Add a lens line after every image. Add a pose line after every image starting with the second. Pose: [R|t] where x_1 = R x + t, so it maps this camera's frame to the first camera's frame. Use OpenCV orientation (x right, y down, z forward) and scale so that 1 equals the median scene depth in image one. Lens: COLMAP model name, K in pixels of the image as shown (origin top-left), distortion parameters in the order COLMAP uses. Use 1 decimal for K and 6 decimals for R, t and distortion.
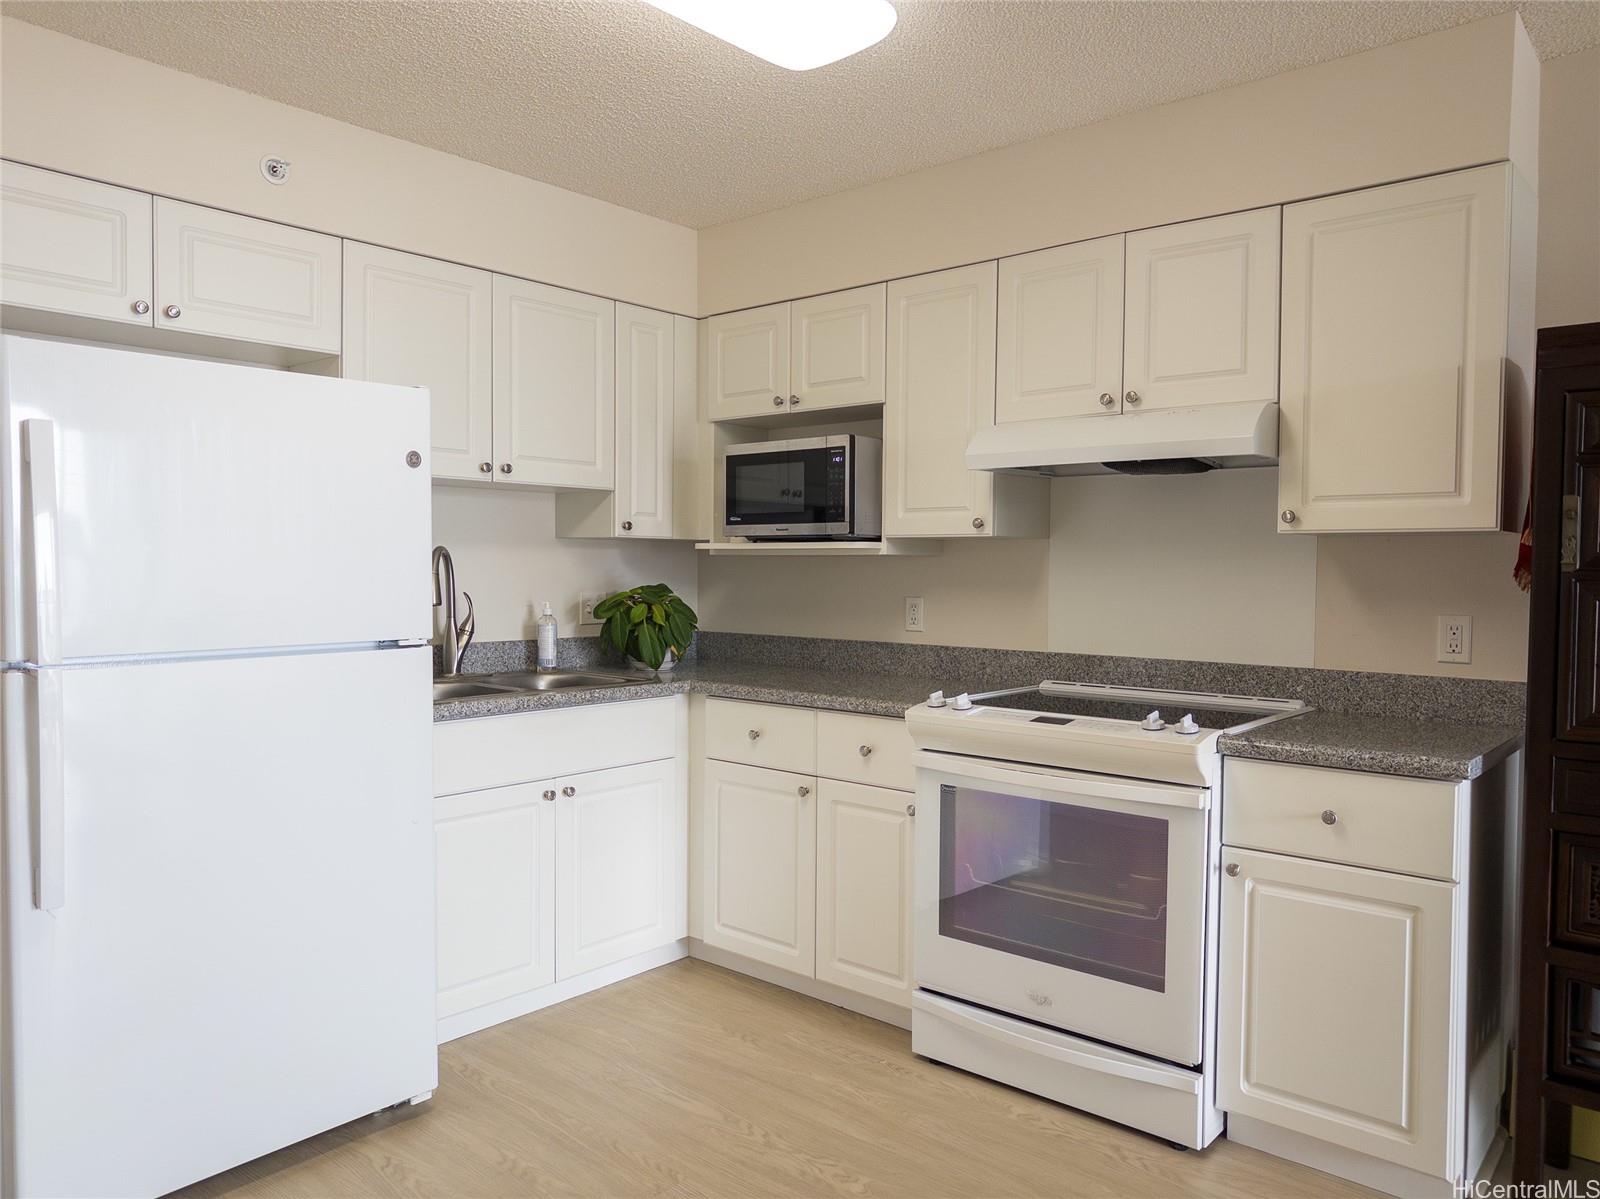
lens RADIAL K [[1120.2, 0, 802.7], [0, 1120.2, 608.4], [0, 0, 1]] dist [0.007656, 0.000016]
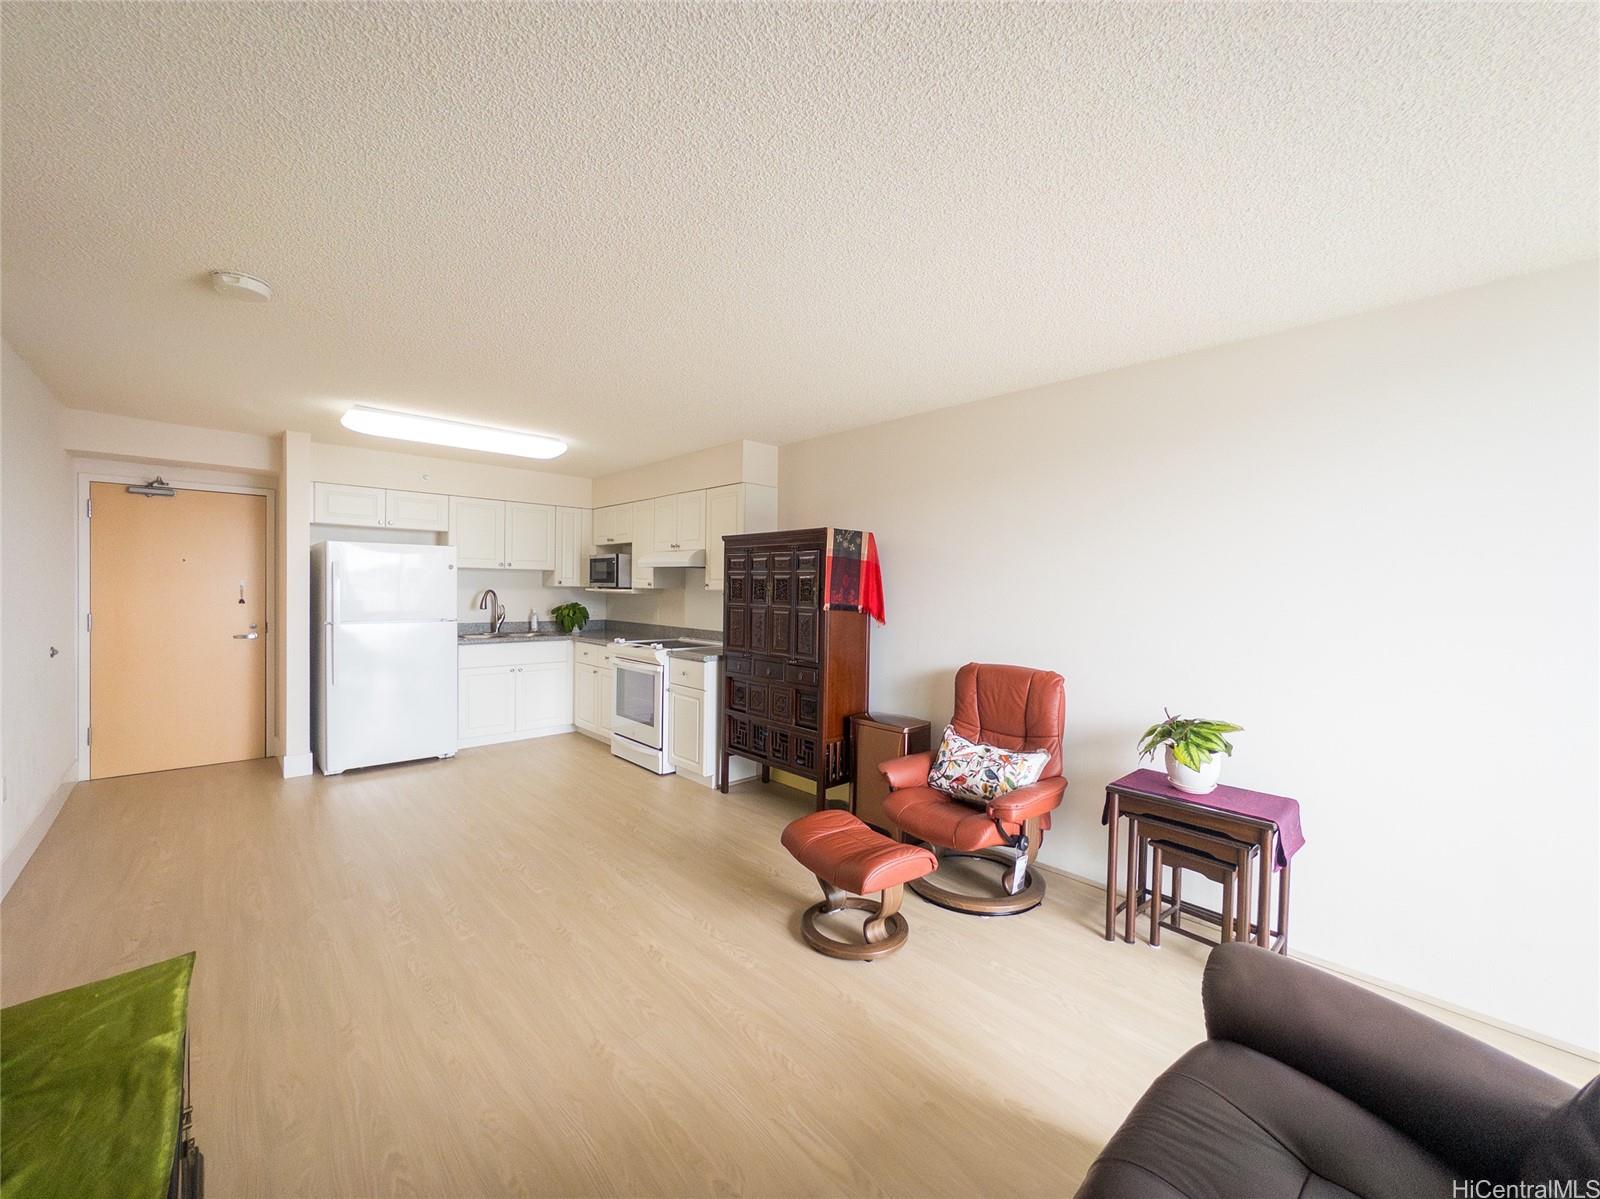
lens RADIAL K [[636.0, 0, 804.3], [0, 636.0, 599.1], [0, 0, 1]] dist [0.001504, 0.000156]
pose [[0.993497, 0.010572, -0.113364, 0.732804], [-0.013196, 0.999662, -0.022420, -0.002170], [0.113088, 0.023771, 0.993301, -0.630422]]
